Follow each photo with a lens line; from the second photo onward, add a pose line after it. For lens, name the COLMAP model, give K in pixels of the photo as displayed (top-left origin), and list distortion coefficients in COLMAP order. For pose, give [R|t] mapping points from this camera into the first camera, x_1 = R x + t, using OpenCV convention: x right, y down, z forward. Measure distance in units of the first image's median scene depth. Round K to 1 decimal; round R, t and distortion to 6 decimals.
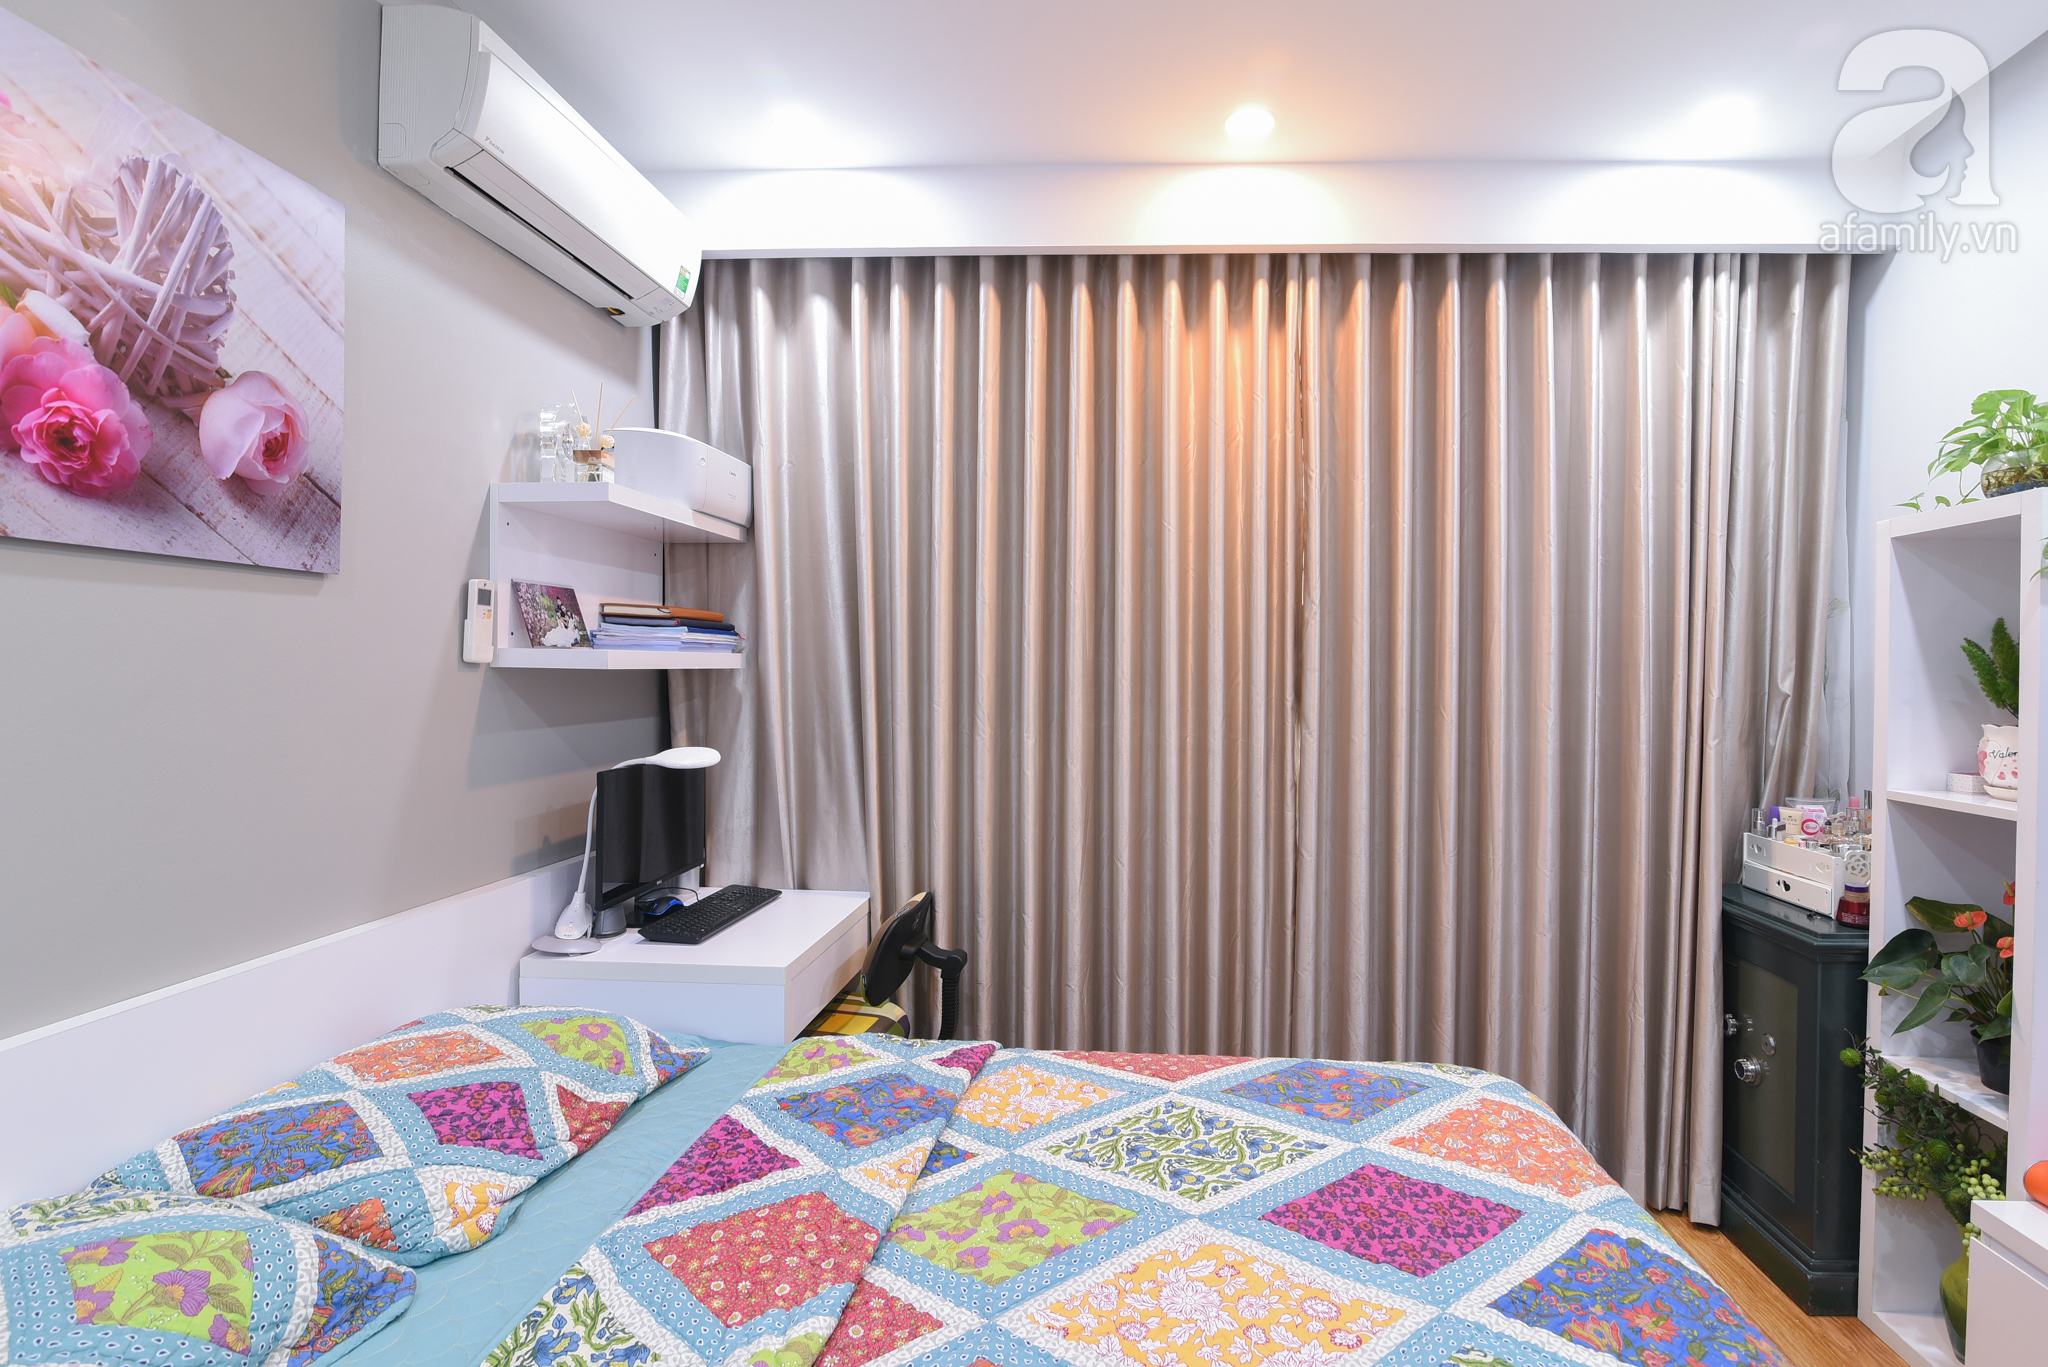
lens RADIAL K [[917.5, 0, 1026.4], [0, 917.5, 679.7], [0, 0, 1]] dist [-0.025251, 0.001390]
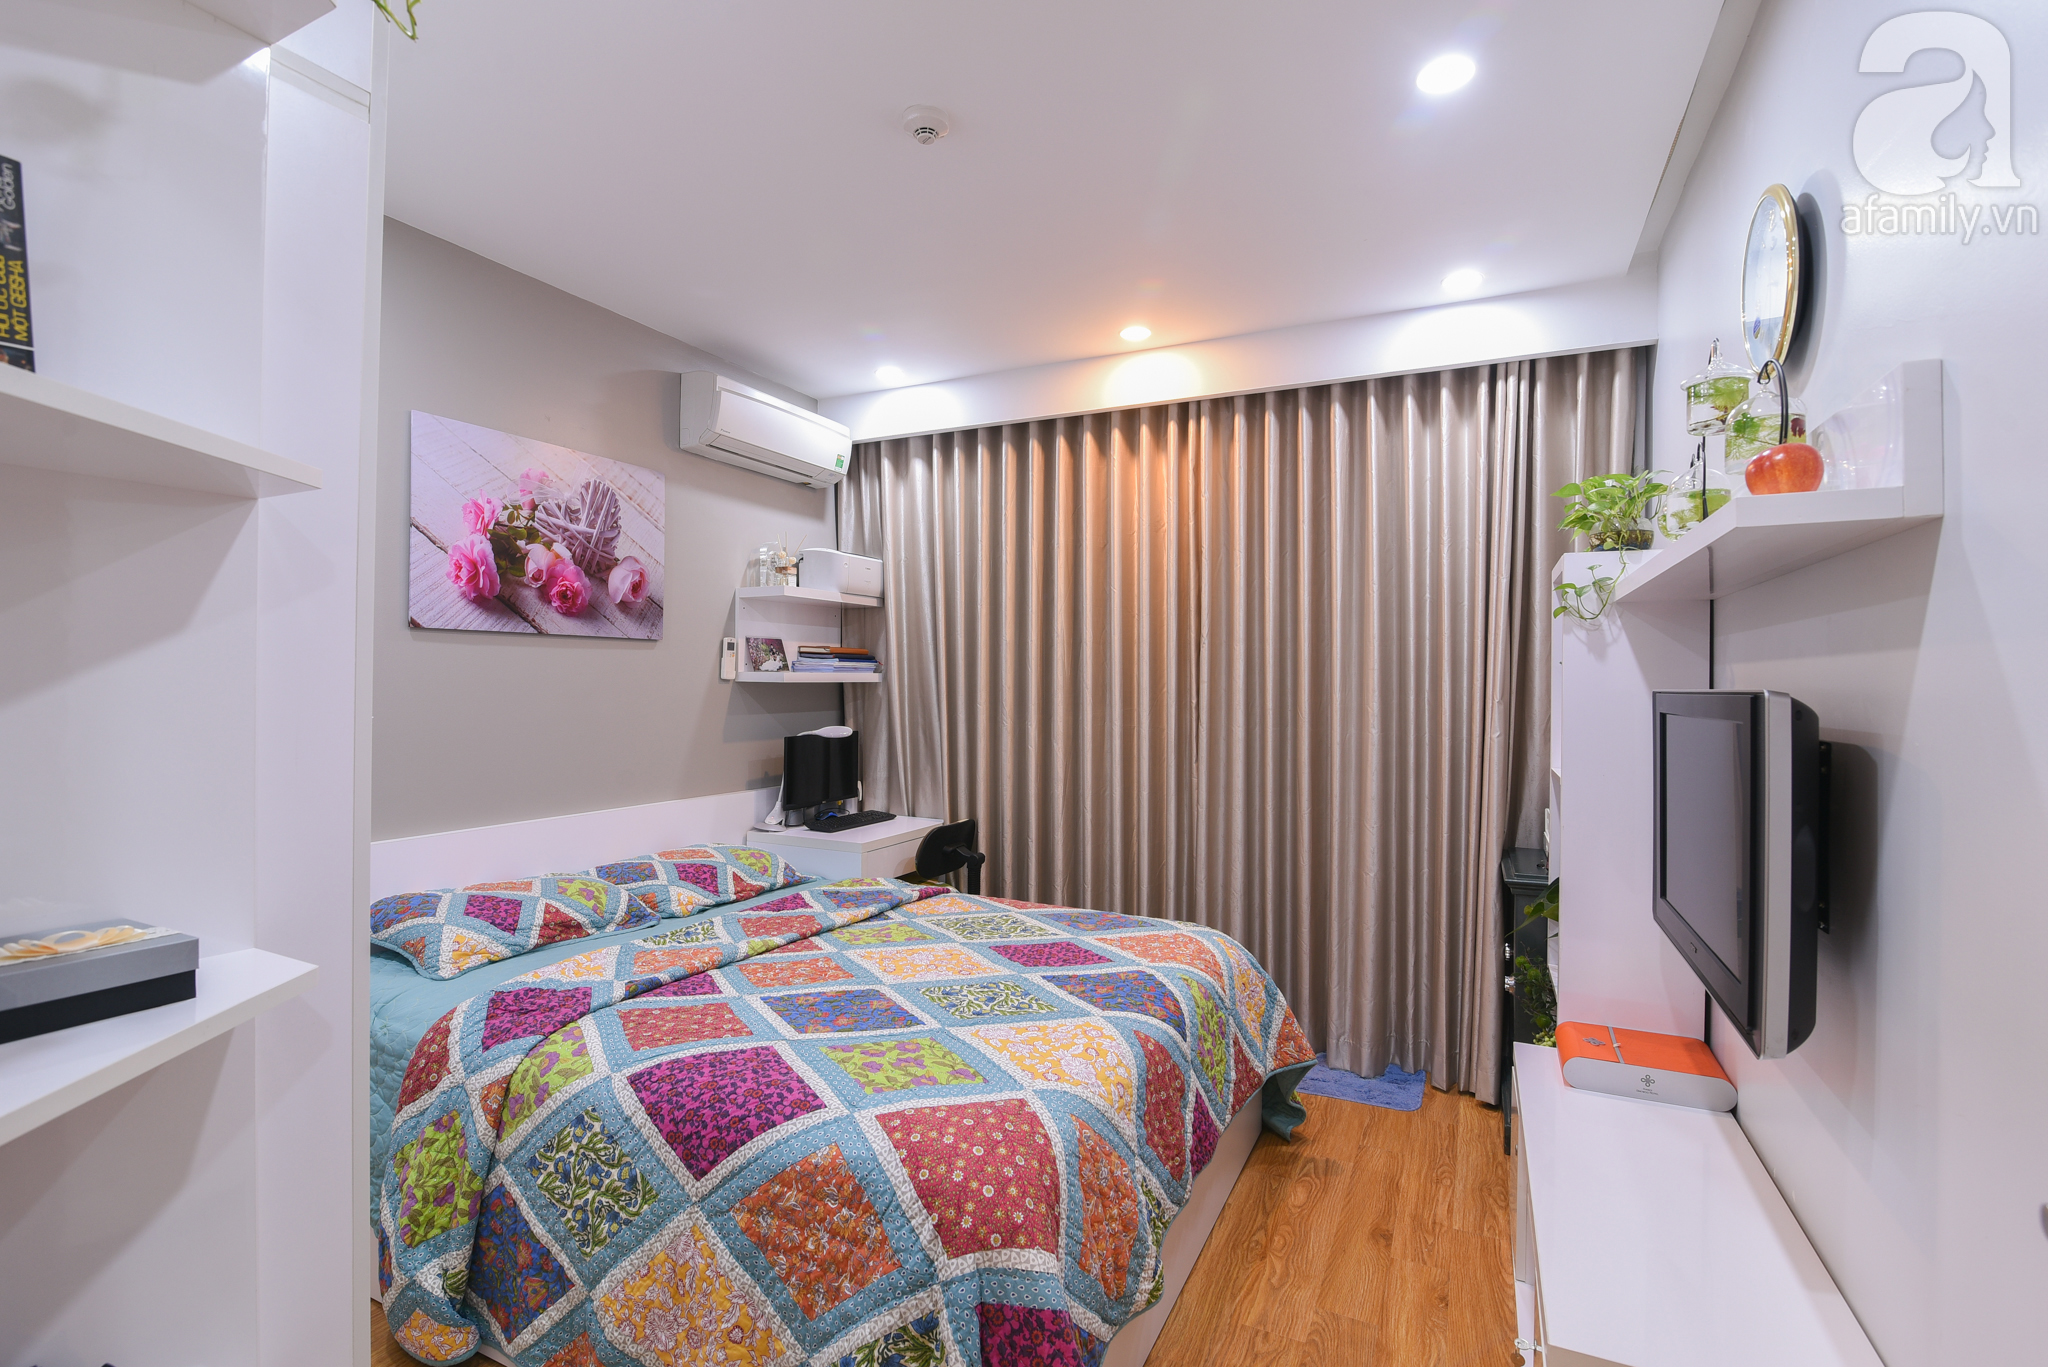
lens RADIAL K [[949.6, 0, 1024.0], [0, 949.6, 683.5], [0, 0, 1]] dist [-0.050279, -0.000275]
pose [[0.918852, -0.003172, -0.394590, 0.773522], [-0.001795, 0.999924, -0.012217, 0.013896], [0.394599, 0.011934, 0.918776, -0.618692]]
